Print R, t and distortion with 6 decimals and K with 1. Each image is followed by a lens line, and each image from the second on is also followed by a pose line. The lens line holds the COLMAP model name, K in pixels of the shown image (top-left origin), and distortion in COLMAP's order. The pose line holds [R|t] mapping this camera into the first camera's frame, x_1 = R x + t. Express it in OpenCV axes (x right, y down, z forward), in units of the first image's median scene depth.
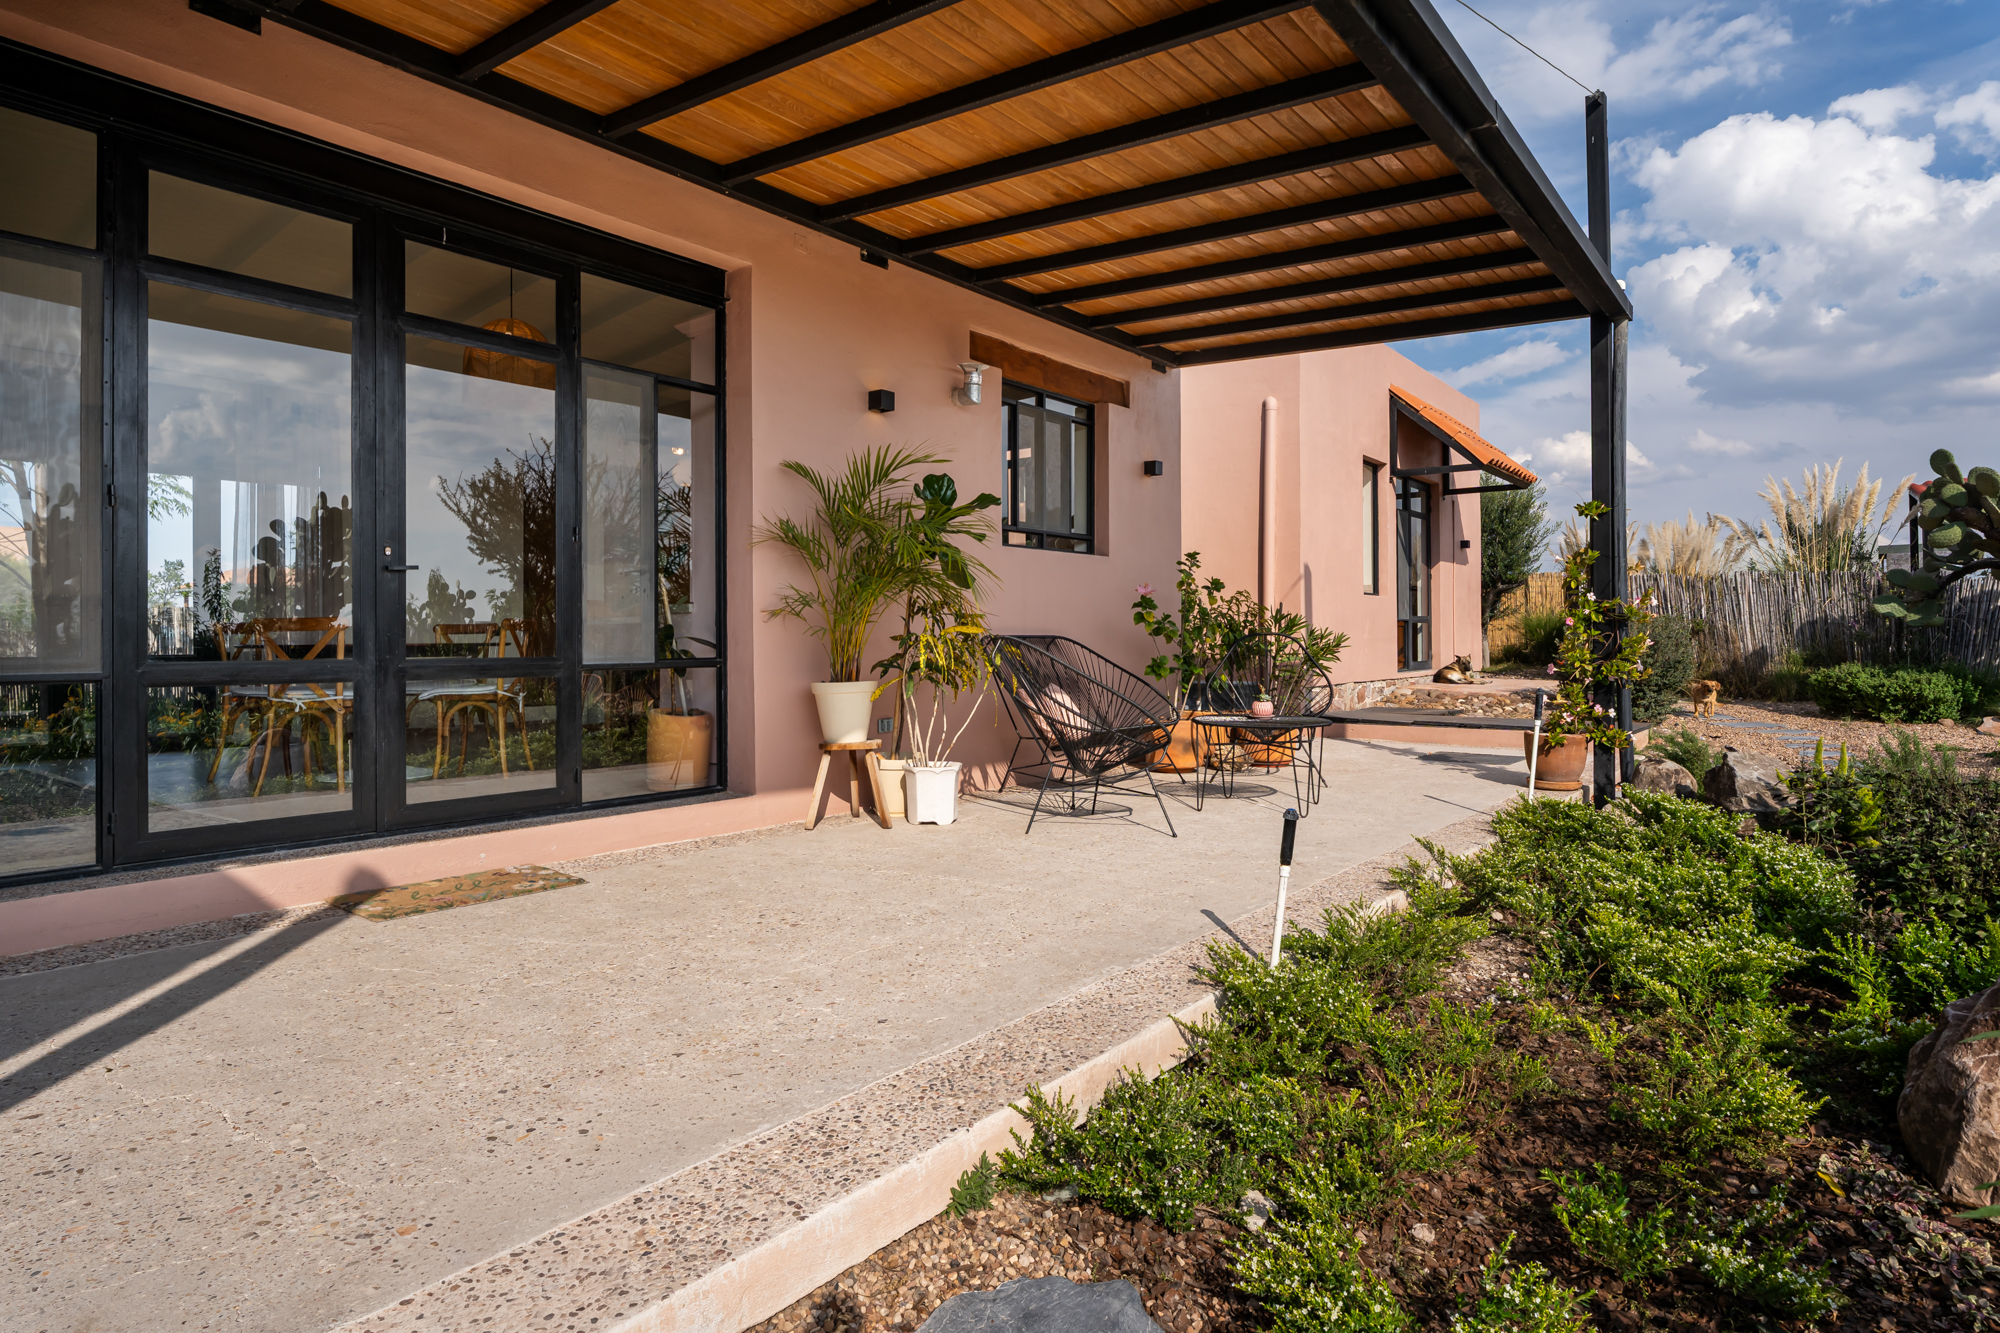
lens RADIAL K [[1029.7, 0, 1003.1], [0, 1029.7, 636.8], [0, 0, 1]] dist [-0.000213, -0.000020]
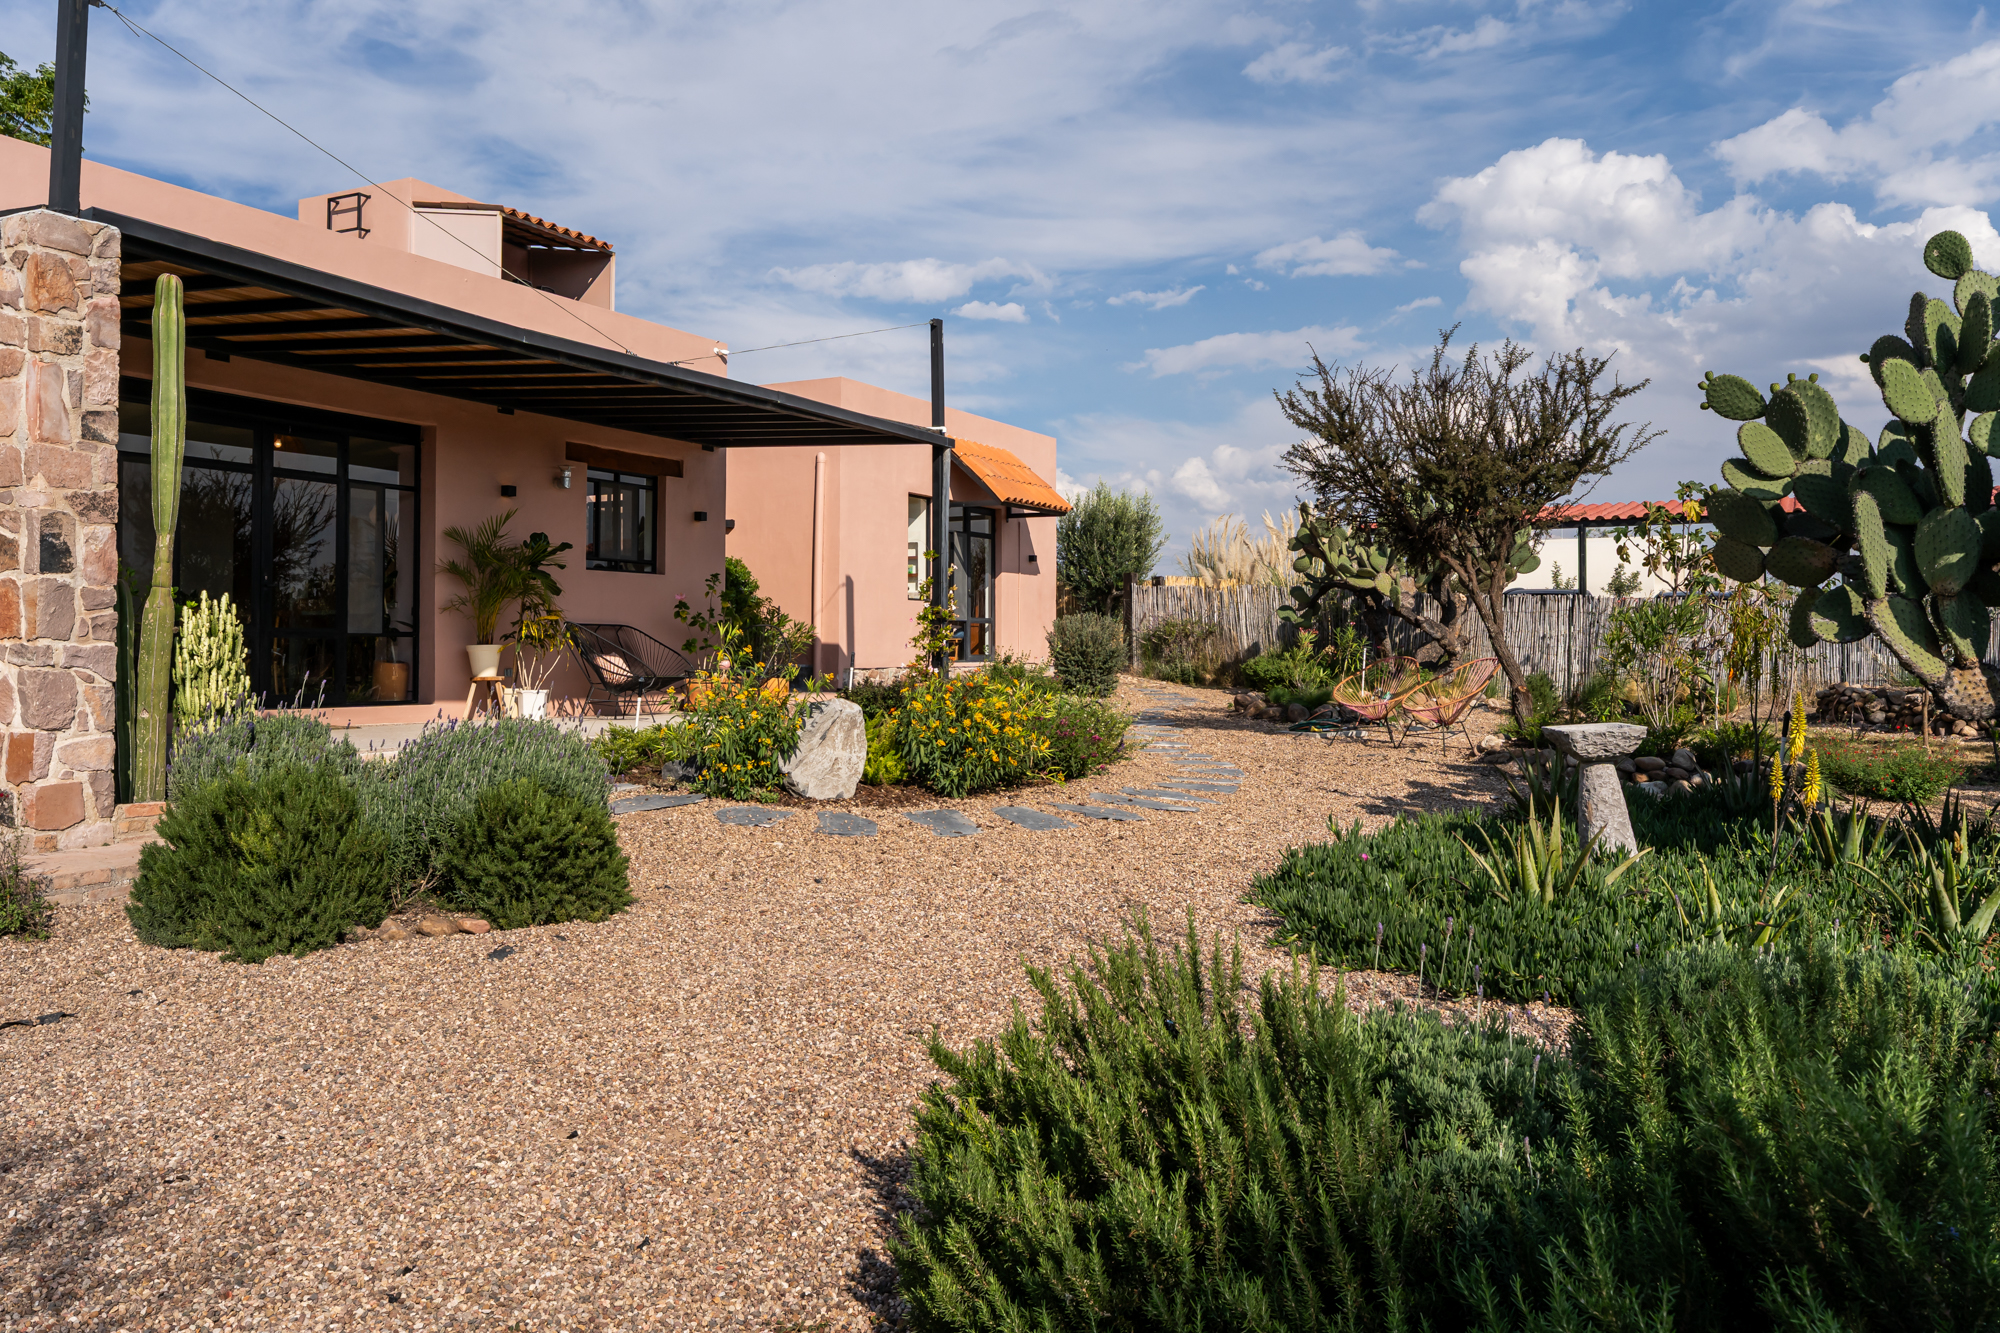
lens RADIAL K [[1456.2, 0, 1000.2], [0, 1456.2, 612.3], [0, 0, 1]] dist [-0.001089, 0.000275]
pose [[0.982717, 0.012299, 0.184708, 0.258239], [-0.007796, 0.999655, -0.025085, 0.038973], [-0.184952, 0.023211, 0.982473, -1.649264]]
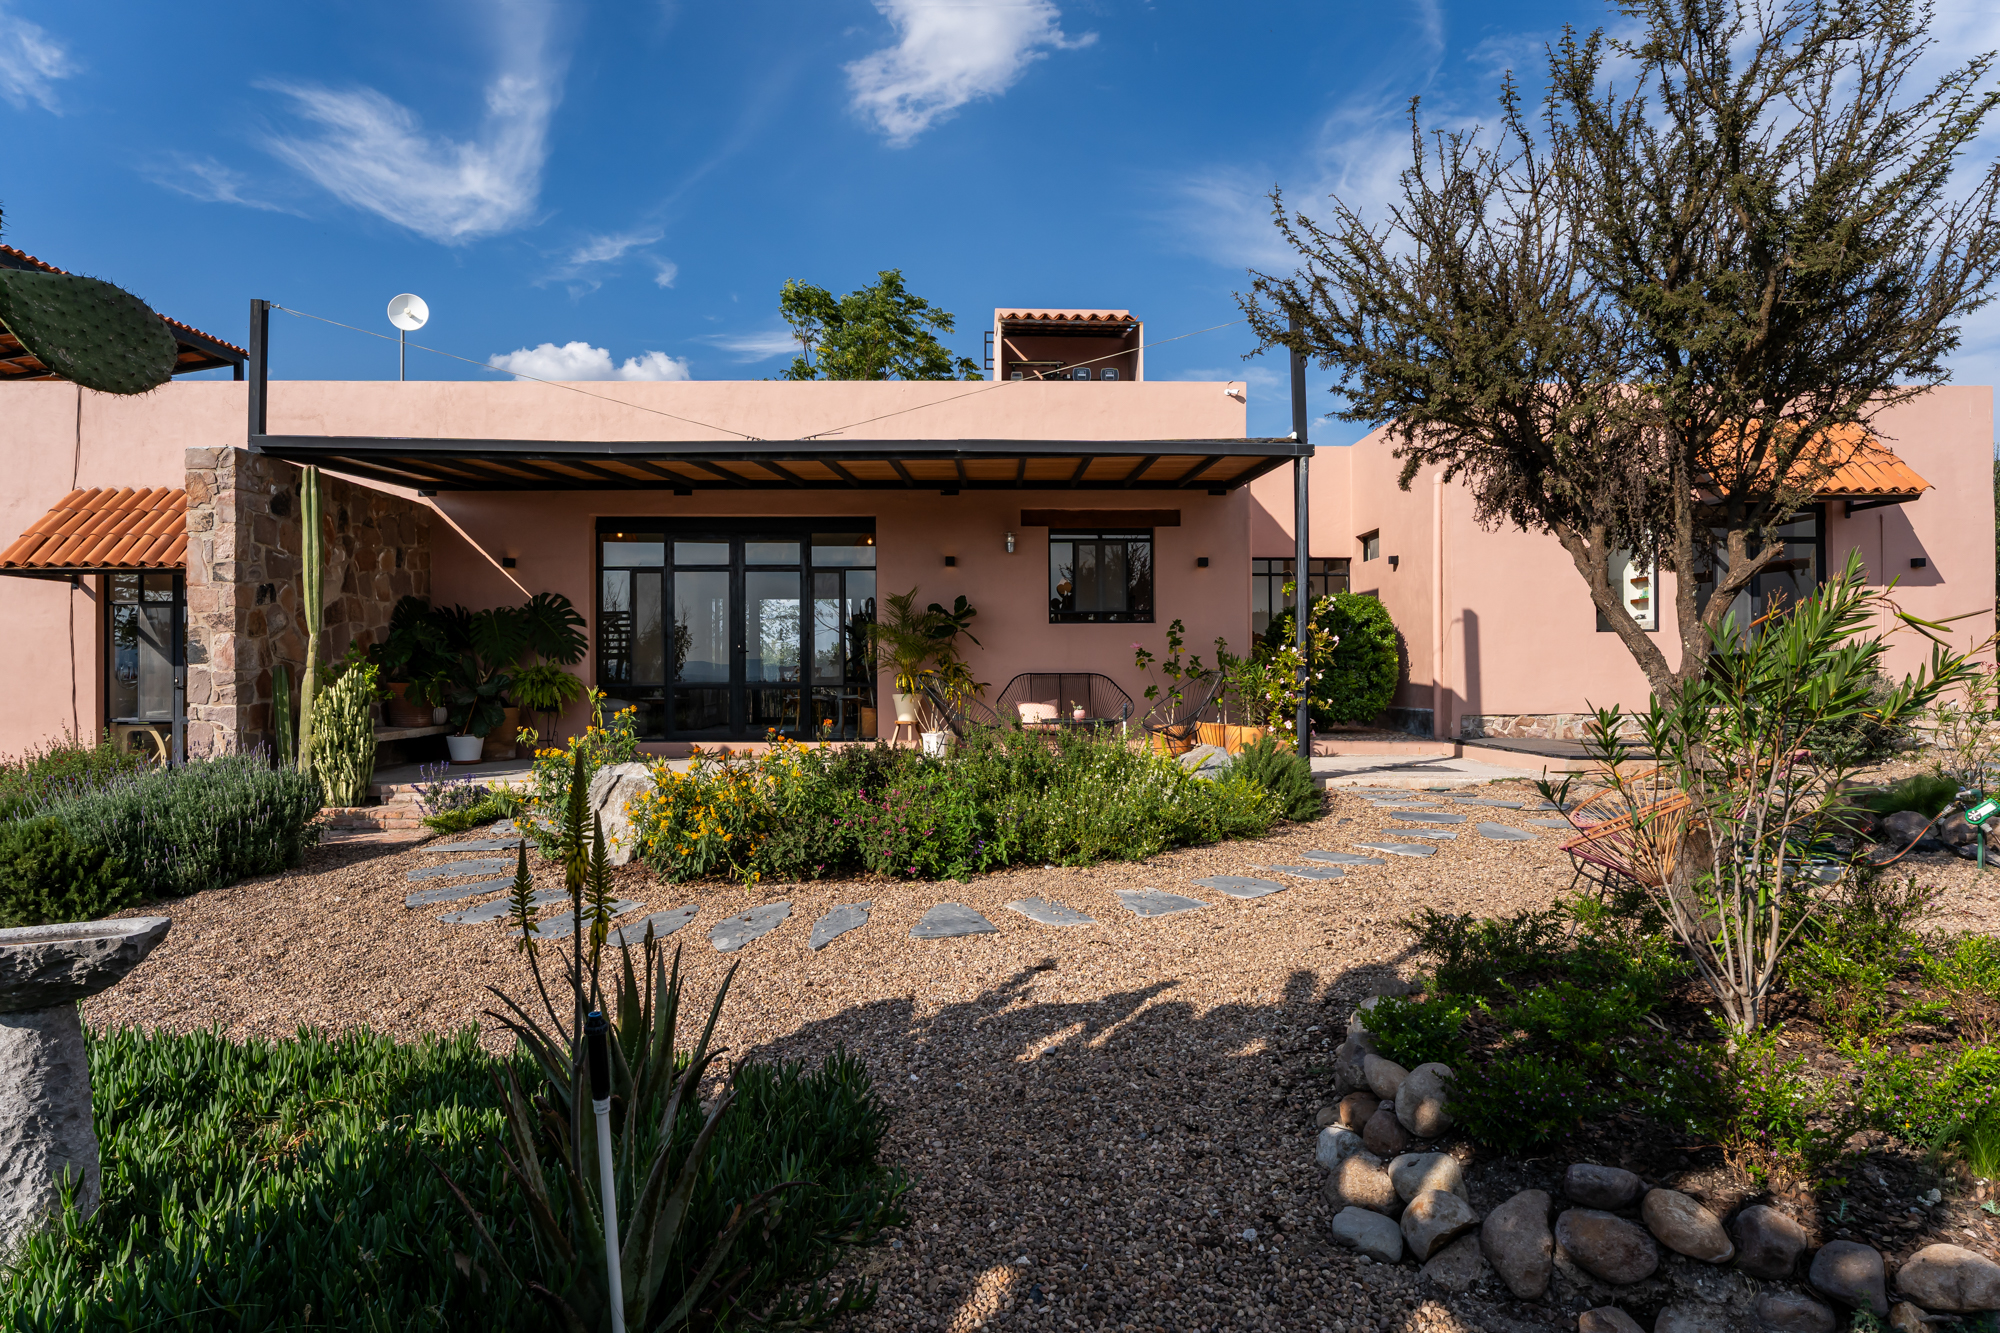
lens RADIAL K [[1153.5, 0, 1000.0], [0, 1153.5, 666.5], [0, 0, 1]] dist [0.001802, 0.022651]
pose [[0.655511, 0.003498, -0.755177, 1.721315], [0.000020, 0.999989, 0.004649, -0.024480], [0.755186, -0.003062, 0.655504, -0.473205]]
